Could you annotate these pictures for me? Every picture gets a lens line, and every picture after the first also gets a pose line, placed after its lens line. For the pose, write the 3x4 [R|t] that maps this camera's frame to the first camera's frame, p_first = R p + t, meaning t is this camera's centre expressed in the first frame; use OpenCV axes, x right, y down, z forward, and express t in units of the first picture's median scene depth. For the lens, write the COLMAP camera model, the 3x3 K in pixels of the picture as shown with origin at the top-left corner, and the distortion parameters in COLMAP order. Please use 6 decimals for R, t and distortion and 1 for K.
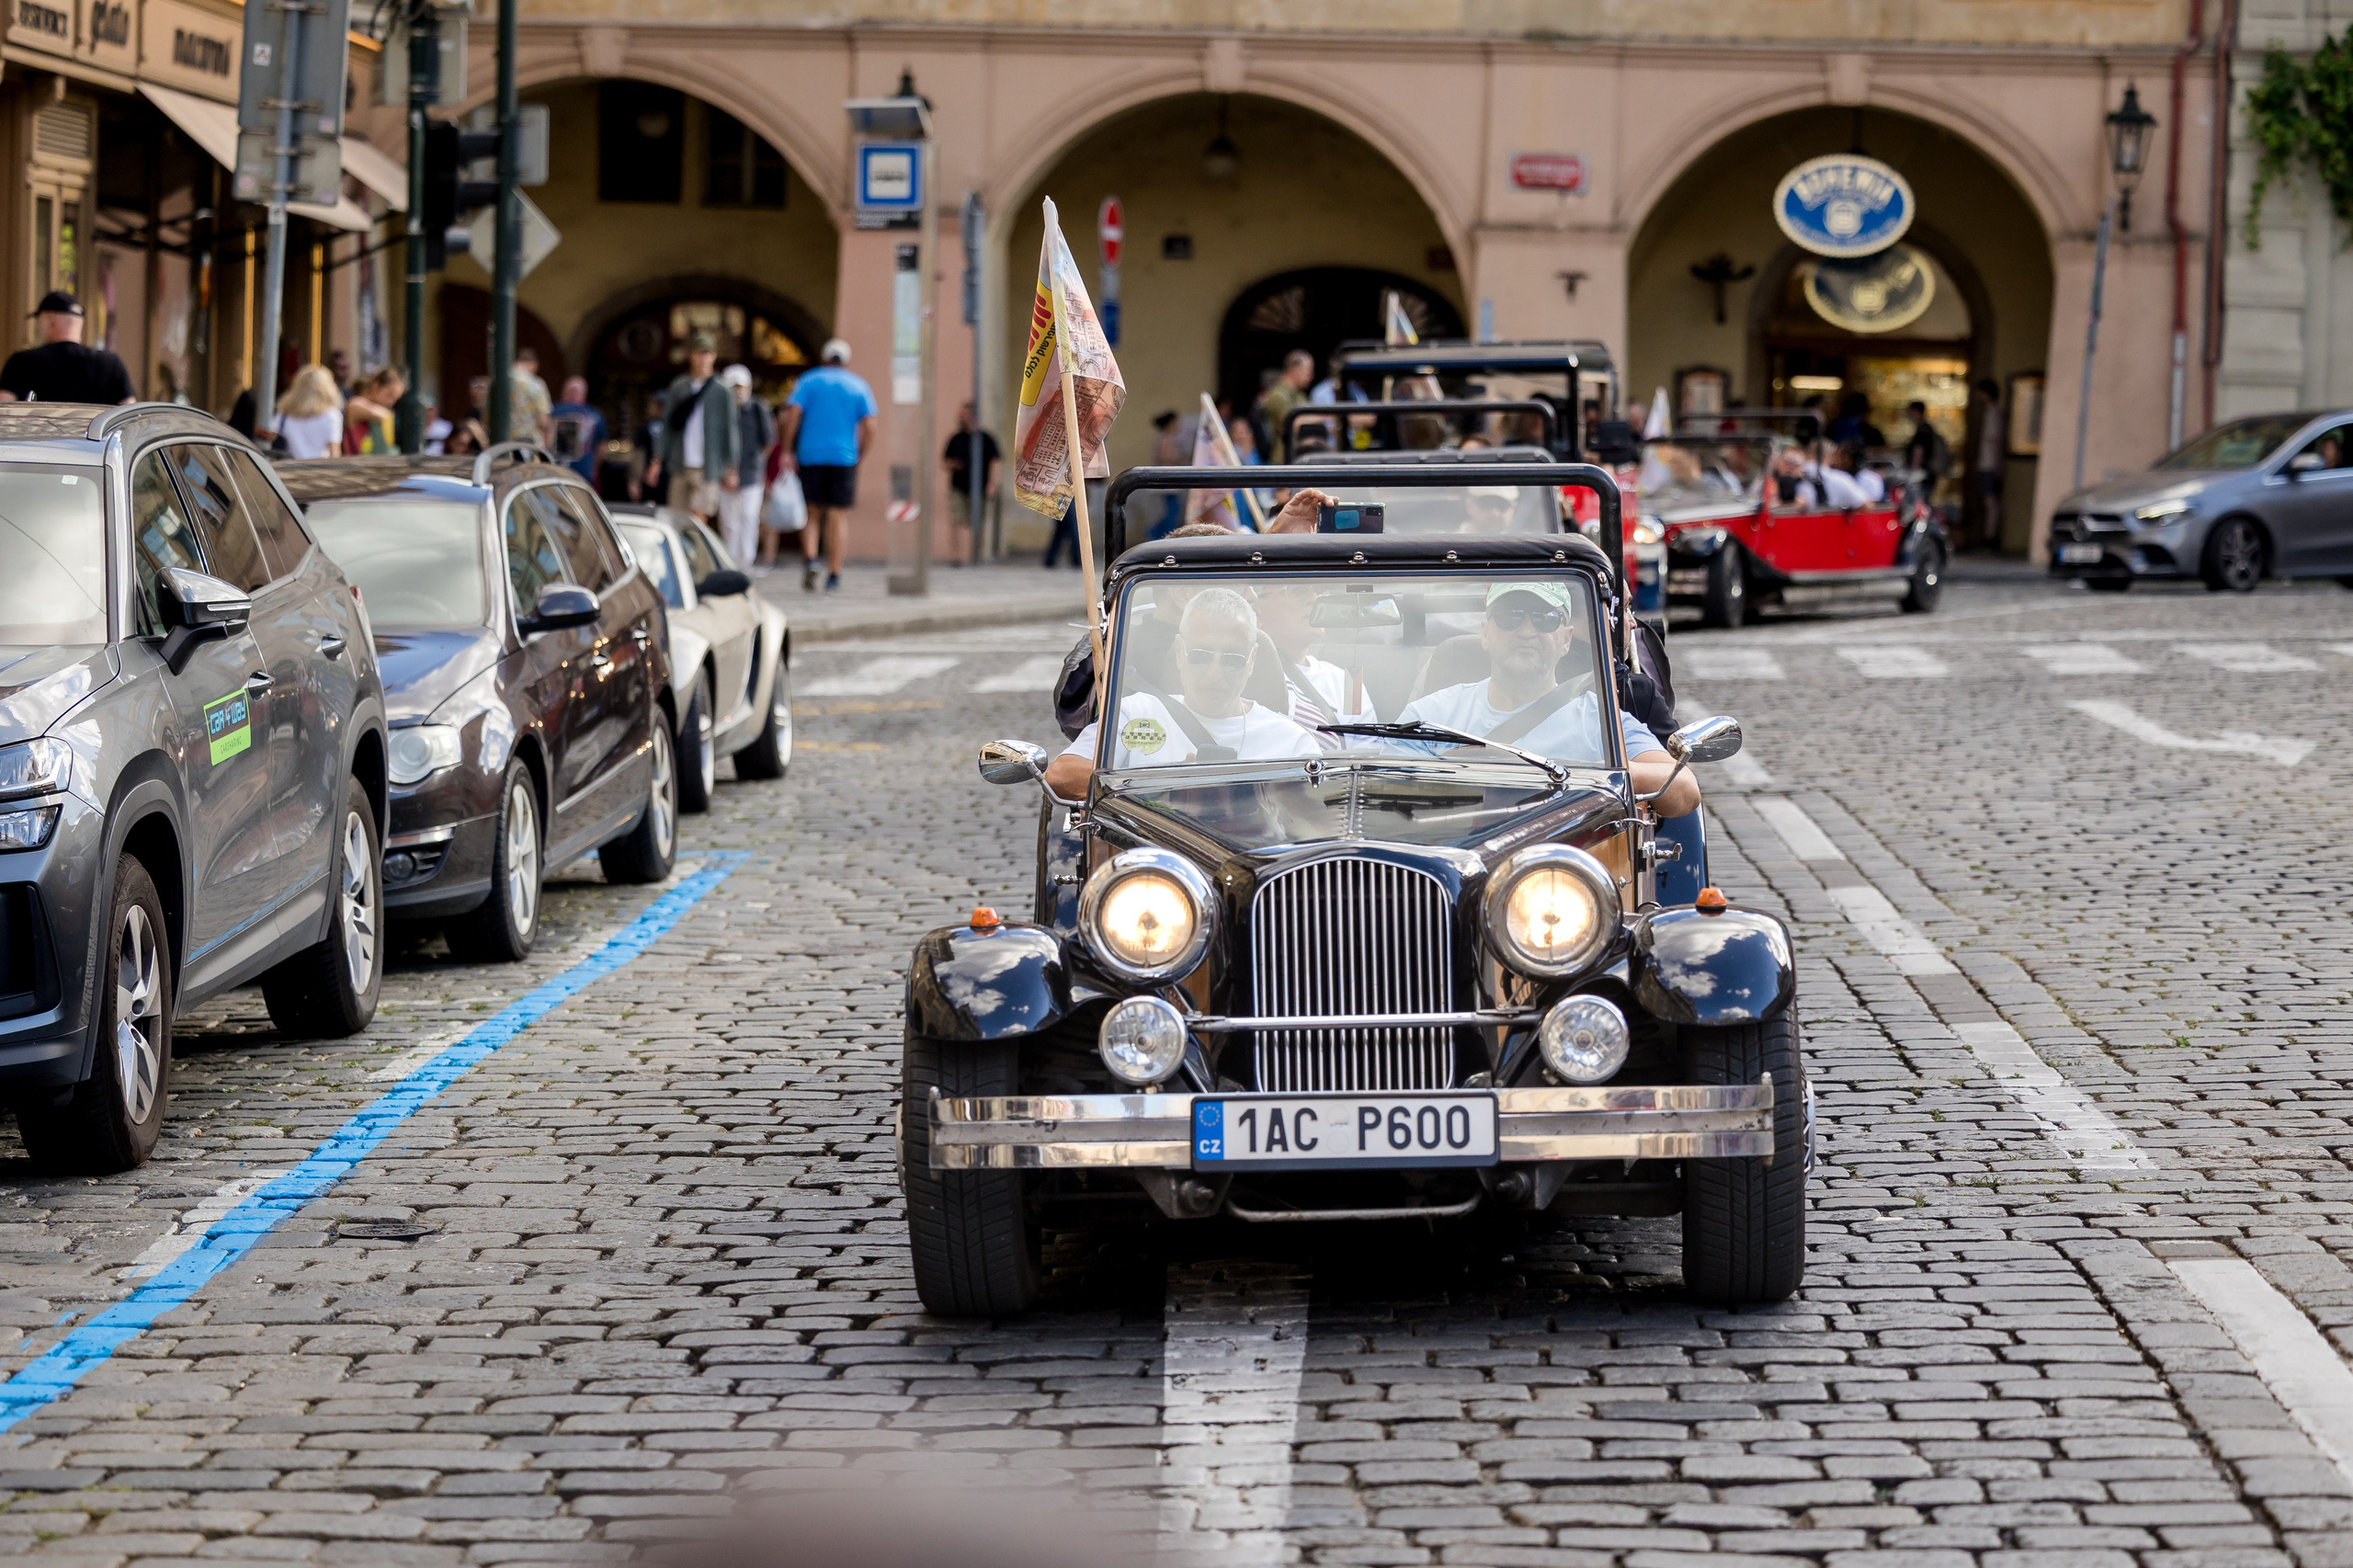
lens RADIAL K [[6444.1, 0, 1176.3], [0, 6444.1, 783.7], [0, 0, 1]] dist [-0.009172, 0.000000]
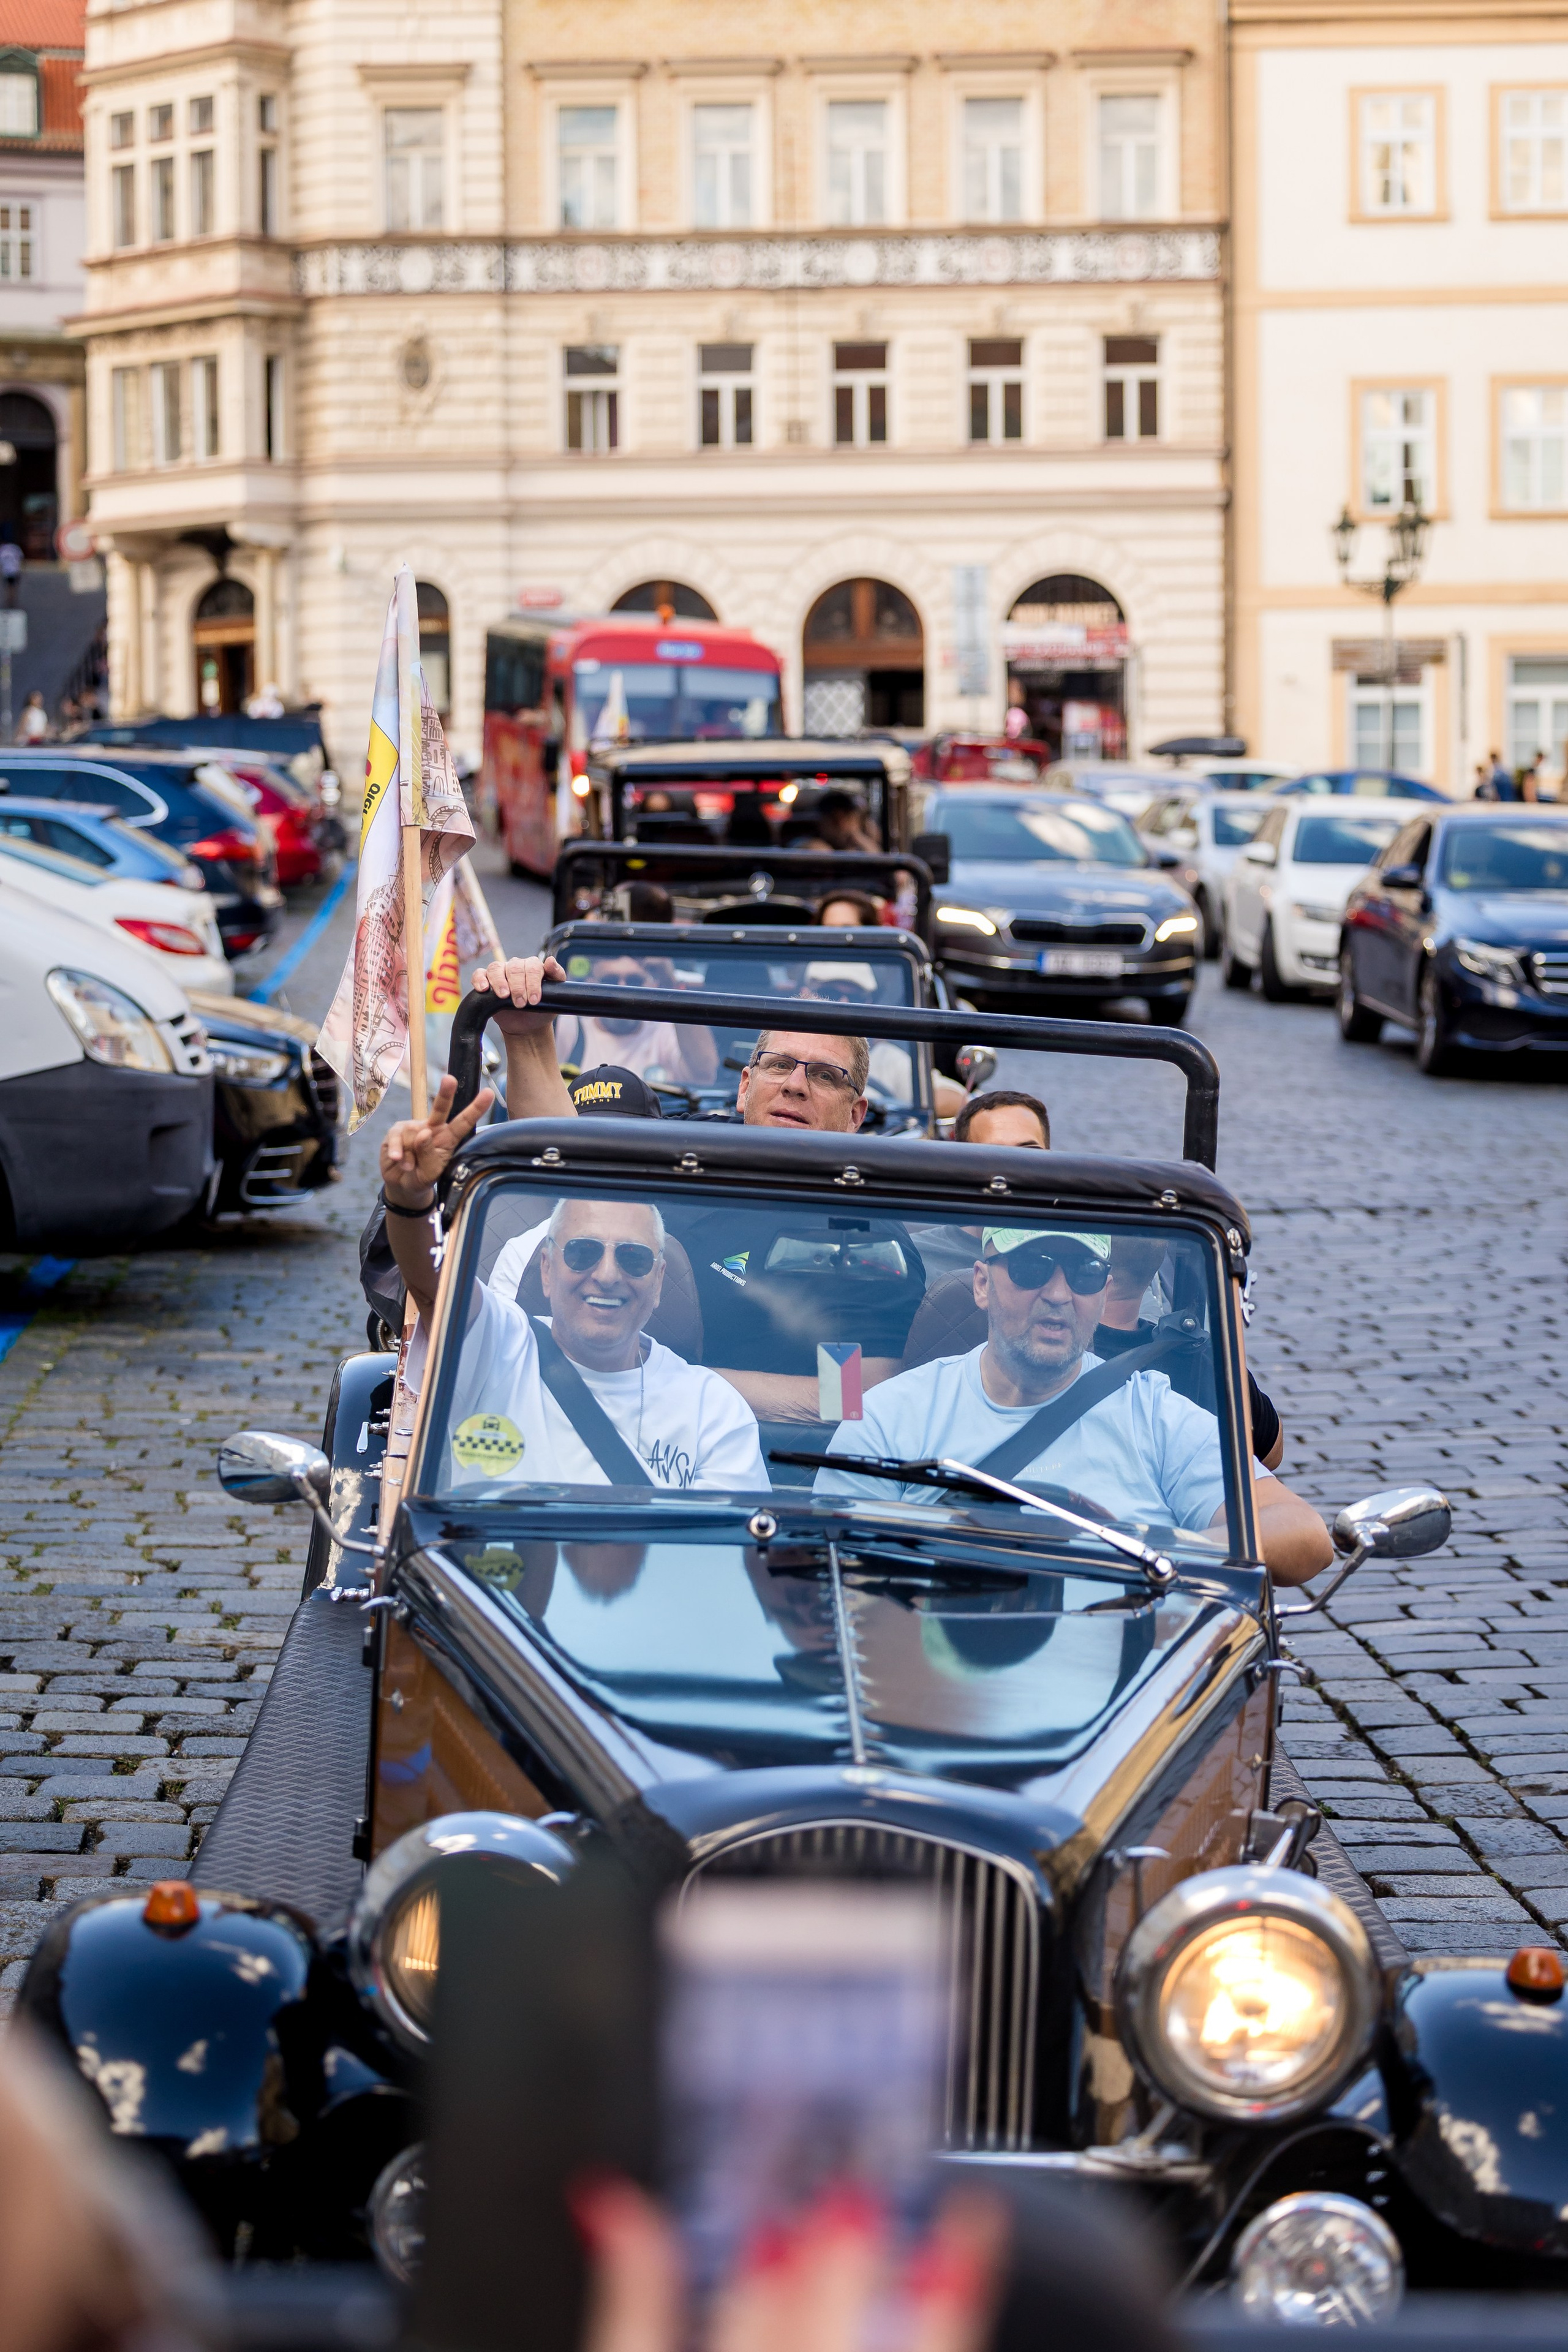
lens RADIAL K [[4722.8, 0, 784.0], [0, 4722.8, 1176.2], [0, 0, 1]] dist [-0.008515, 0.000000]
pose [[0.994910, 0.076940, 0.065072, -0.009085], [-0.078637, 0.996616, 0.023937, -0.051440], [-0.063010, -0.028932, 0.997593, 0.613050]]
